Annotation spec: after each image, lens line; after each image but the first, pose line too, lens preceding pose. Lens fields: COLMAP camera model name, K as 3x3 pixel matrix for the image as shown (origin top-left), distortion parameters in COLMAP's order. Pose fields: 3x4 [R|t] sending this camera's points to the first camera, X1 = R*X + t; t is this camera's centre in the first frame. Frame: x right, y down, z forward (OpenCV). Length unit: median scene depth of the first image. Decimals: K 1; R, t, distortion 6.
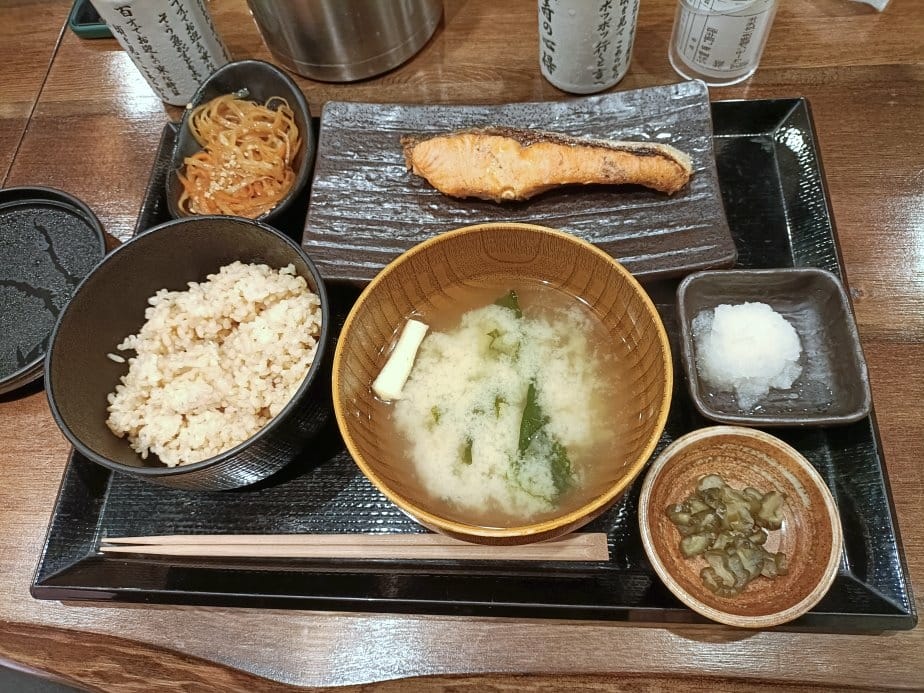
lens RADIAL K [[674.1, 0, 462.0], [0, 674.1, 346.5], [0, 0, 1]] dist [-0.020427, 0.002037]
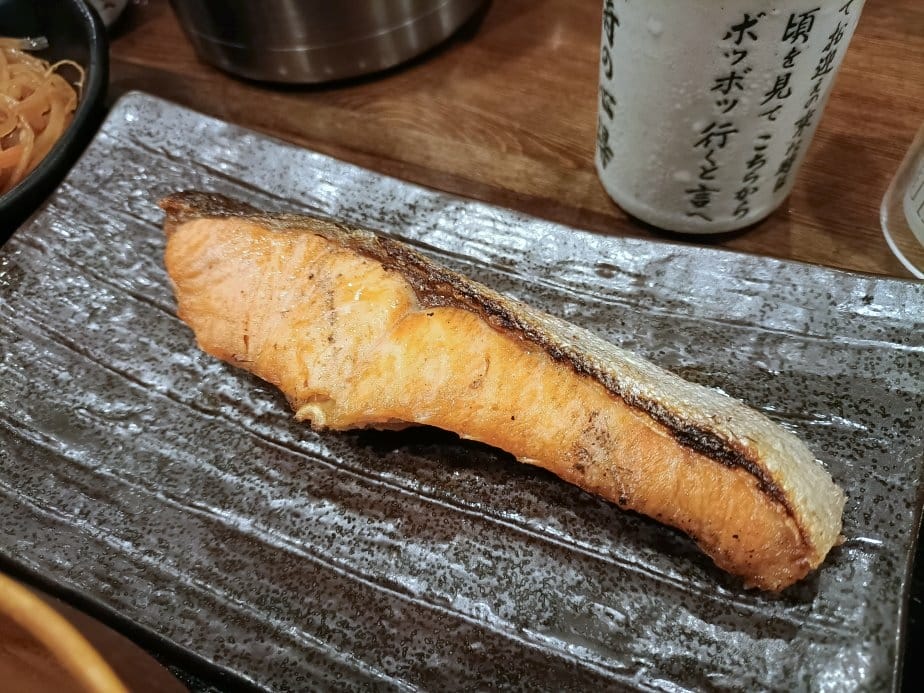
lens RADIAL K [[704.4, 0, 462.0], [0, 704.4, 346.5], [0, 0, 1]] dist [-0.041169, -0.003257]
pose [[0.923063, 0.329765, -0.198016, 0.197353], [-0.349505, 0.934027, -0.073761, -0.246850], [0.160628, 0.137293, 0.977420, 0.592578]]
